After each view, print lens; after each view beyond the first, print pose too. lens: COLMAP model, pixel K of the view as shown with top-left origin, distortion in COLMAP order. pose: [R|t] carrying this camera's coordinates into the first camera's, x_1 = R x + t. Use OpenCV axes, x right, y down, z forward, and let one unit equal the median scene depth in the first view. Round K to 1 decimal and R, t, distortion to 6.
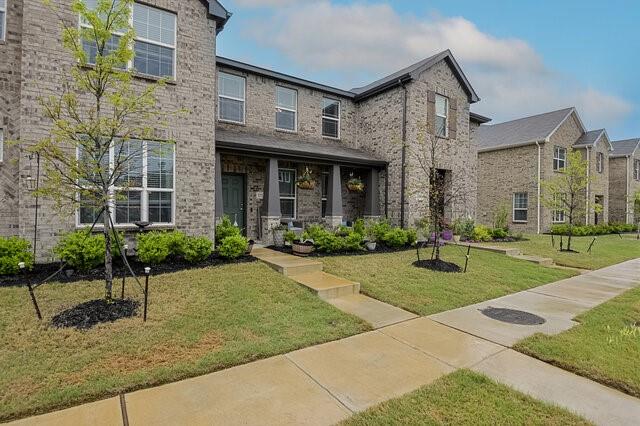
lens RADIAL K [[330.9, 0, 320.0], [0, 330.9, 213.0], [0, 0, 1]] dist [-0.014002, -0.000560]
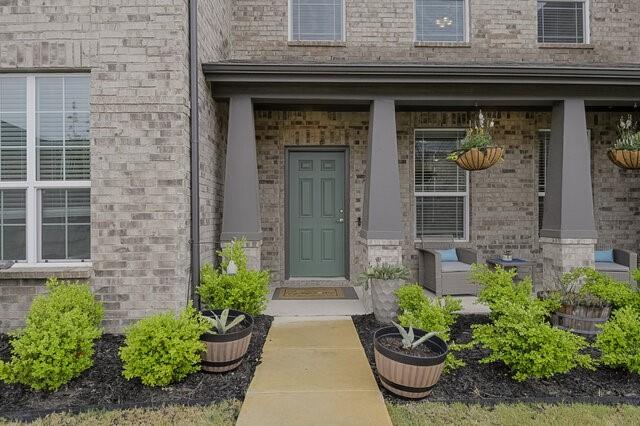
lens RADIAL K [[397.2, 0, 320.0], [0, 397.2, 213.0], [0, 0, 1]] dist [-0.003450, -0.003520]
pose [[0.839688, -0.009763, -0.542981, 0.054867], [0.006112, 0.999945, -0.008528, -0.018412], [0.543035, 0.003842, 0.839701, 0.519958]]
